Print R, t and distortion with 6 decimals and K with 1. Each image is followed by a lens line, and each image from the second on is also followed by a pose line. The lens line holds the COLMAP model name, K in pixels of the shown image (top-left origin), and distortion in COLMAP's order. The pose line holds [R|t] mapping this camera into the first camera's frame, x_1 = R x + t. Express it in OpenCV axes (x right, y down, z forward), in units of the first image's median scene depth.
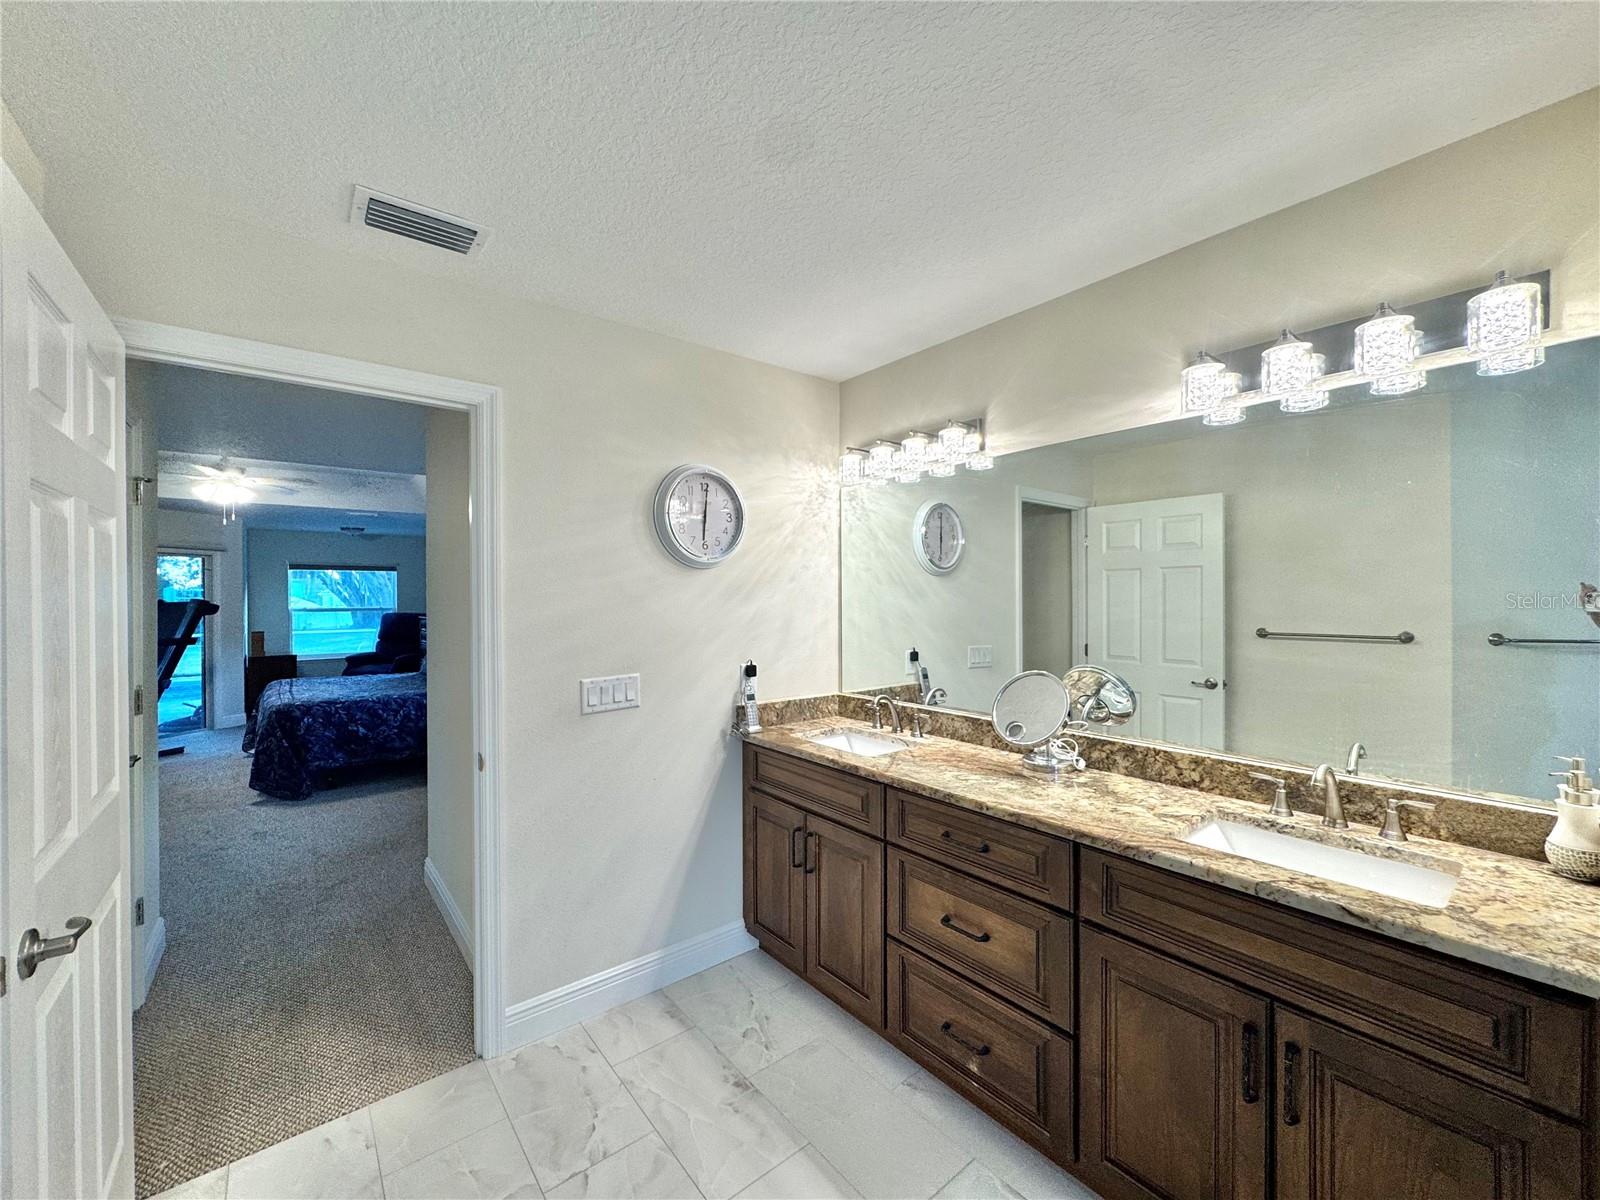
lens RADIAL K [[639.8, 0, 800.8], [0, 639.8, 597.5], [0, 0, 1]] dist [-0.001429, -0.000366]
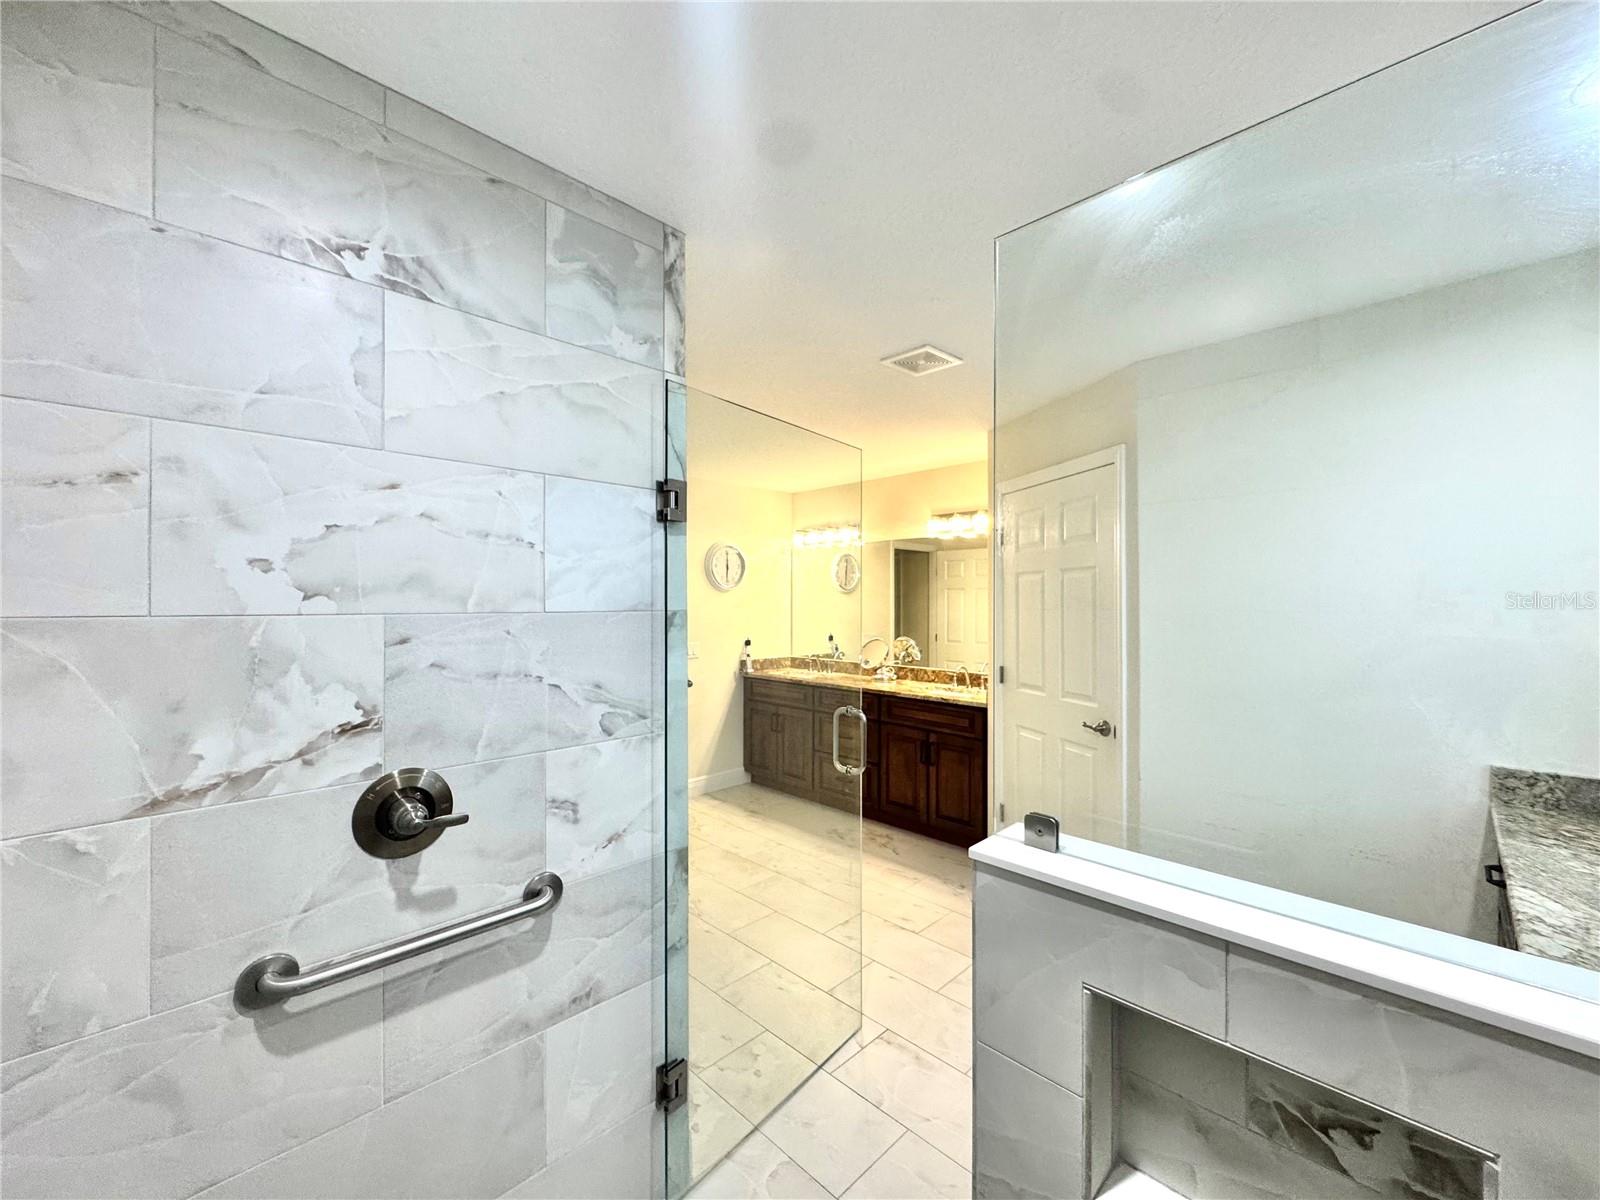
lens RADIAL K [[639.8, 0, 800.8], [0, 639.8, 597.5], [0, 0, 1]] dist [-0.001429, -0.000366]
pose [[0.994878, 0.006744, 0.100862, -0.153239], [-0.006214, 0.999965, -0.005568, -0.022287], [-0.100896, 0.004913, 0.994885, -1.325976]]
